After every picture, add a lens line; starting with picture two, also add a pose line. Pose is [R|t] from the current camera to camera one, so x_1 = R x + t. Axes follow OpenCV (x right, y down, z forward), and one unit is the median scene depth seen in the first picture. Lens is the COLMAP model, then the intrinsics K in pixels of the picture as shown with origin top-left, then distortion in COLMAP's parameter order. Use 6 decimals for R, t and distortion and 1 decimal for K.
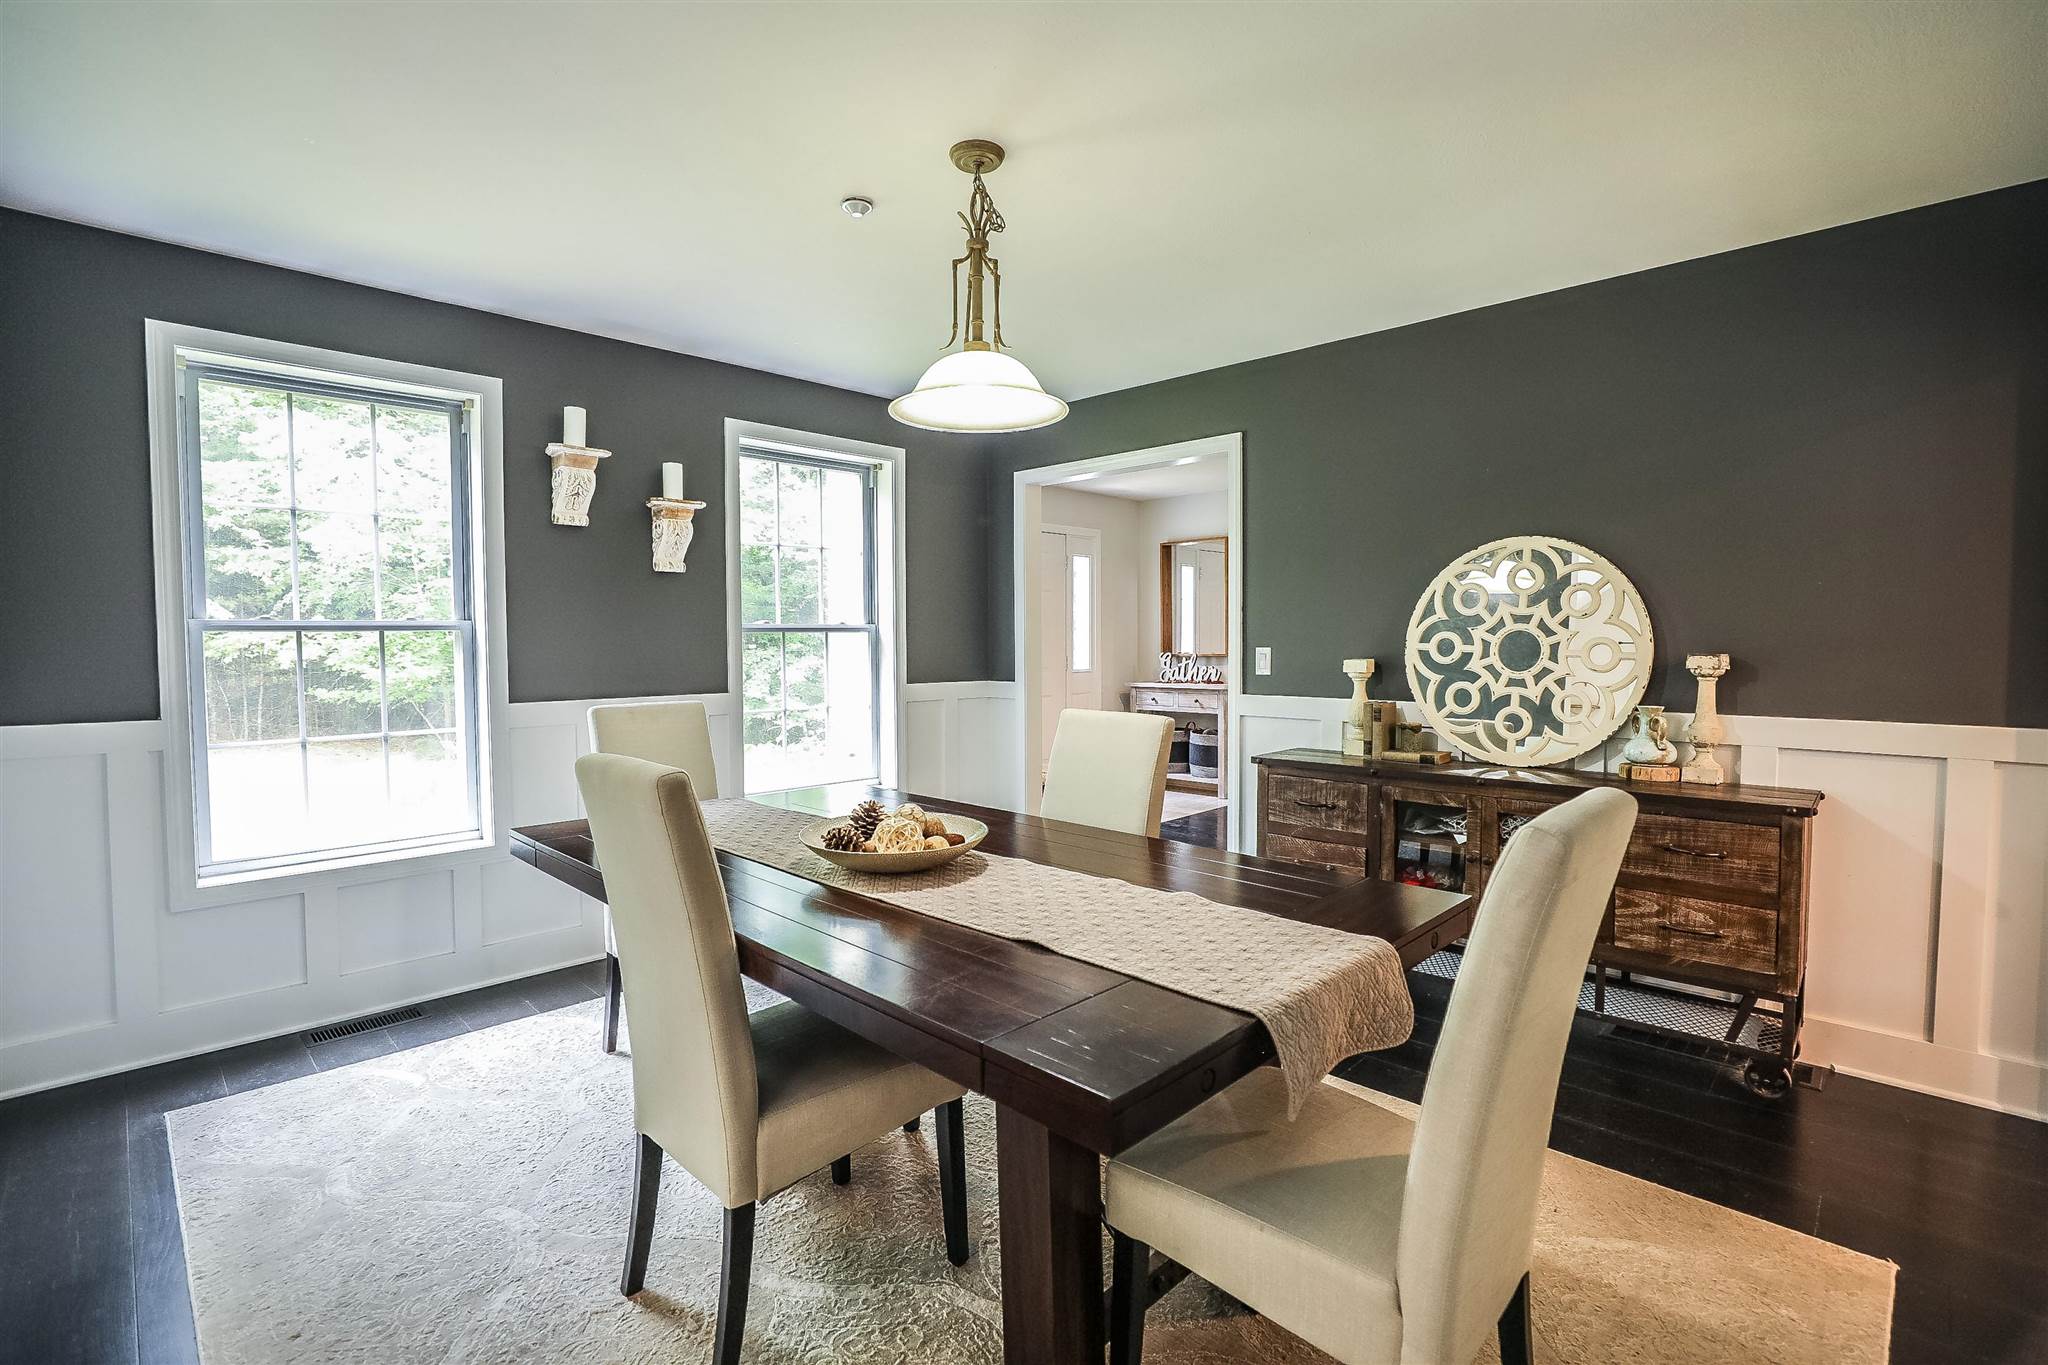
lens RADIAL K [[936.8, 0, 1026.9], [0, 936.8, 678.9], [0, 0, 1]] dist [-0.035302, 0.009512]
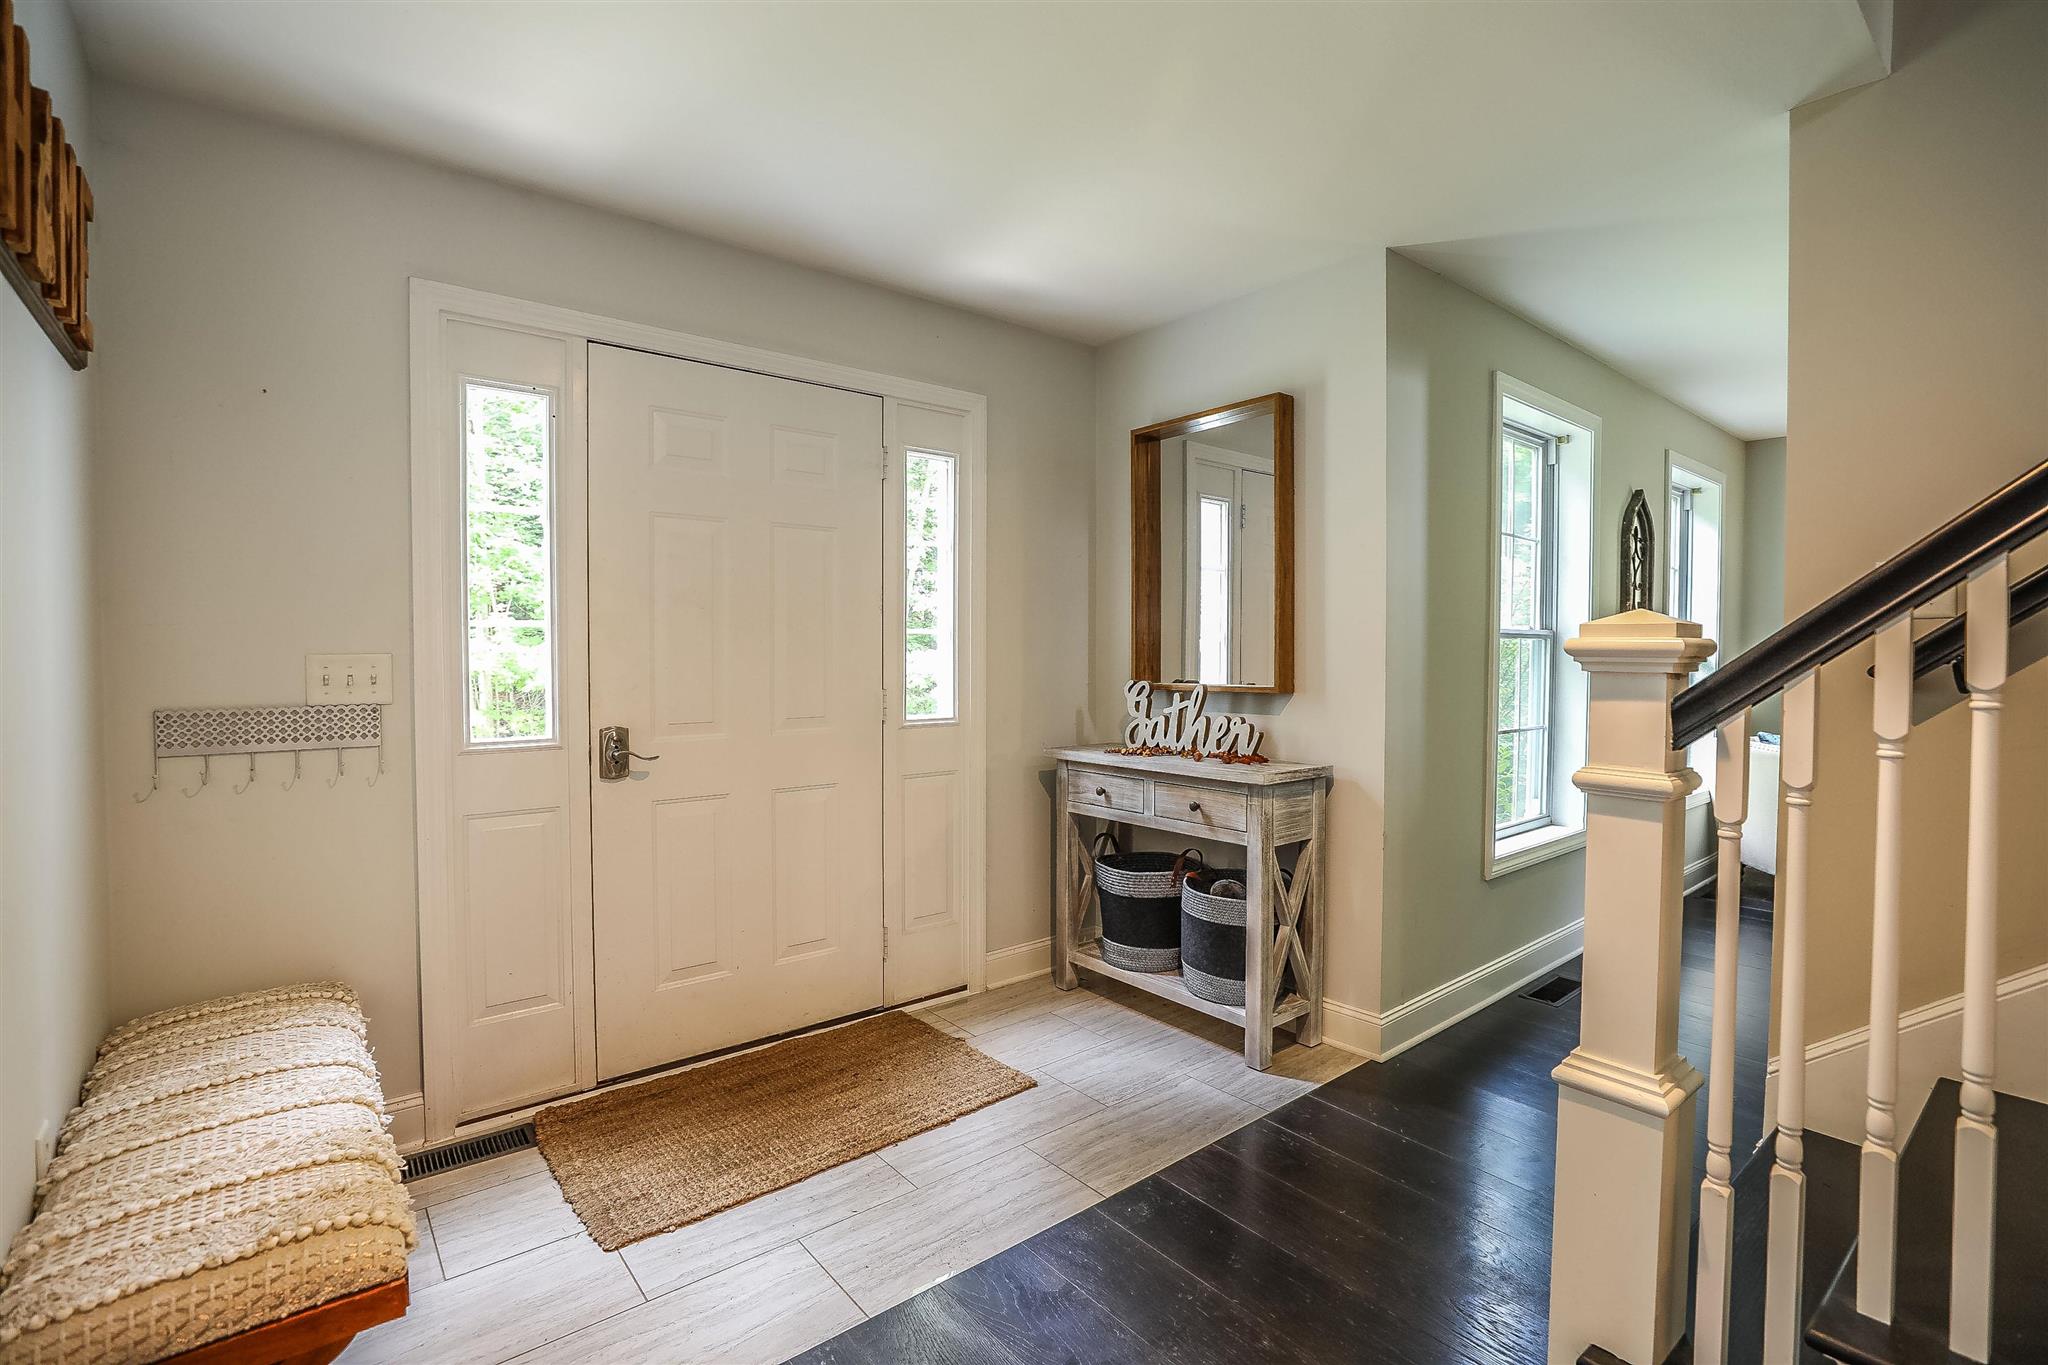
lens RADIAL K [[936.8, 0, 1024.2], [0, 936.8, 679.2], [0, 0, 1]] dist [-0.035302, 0.009512]
pose [[0.993843, 0.011041, -0.110248, 0.146406], [-0.012540, 0.999838, -0.012912, -0.023083], [0.110088, 0.014215, 0.993820, 0.577512]]
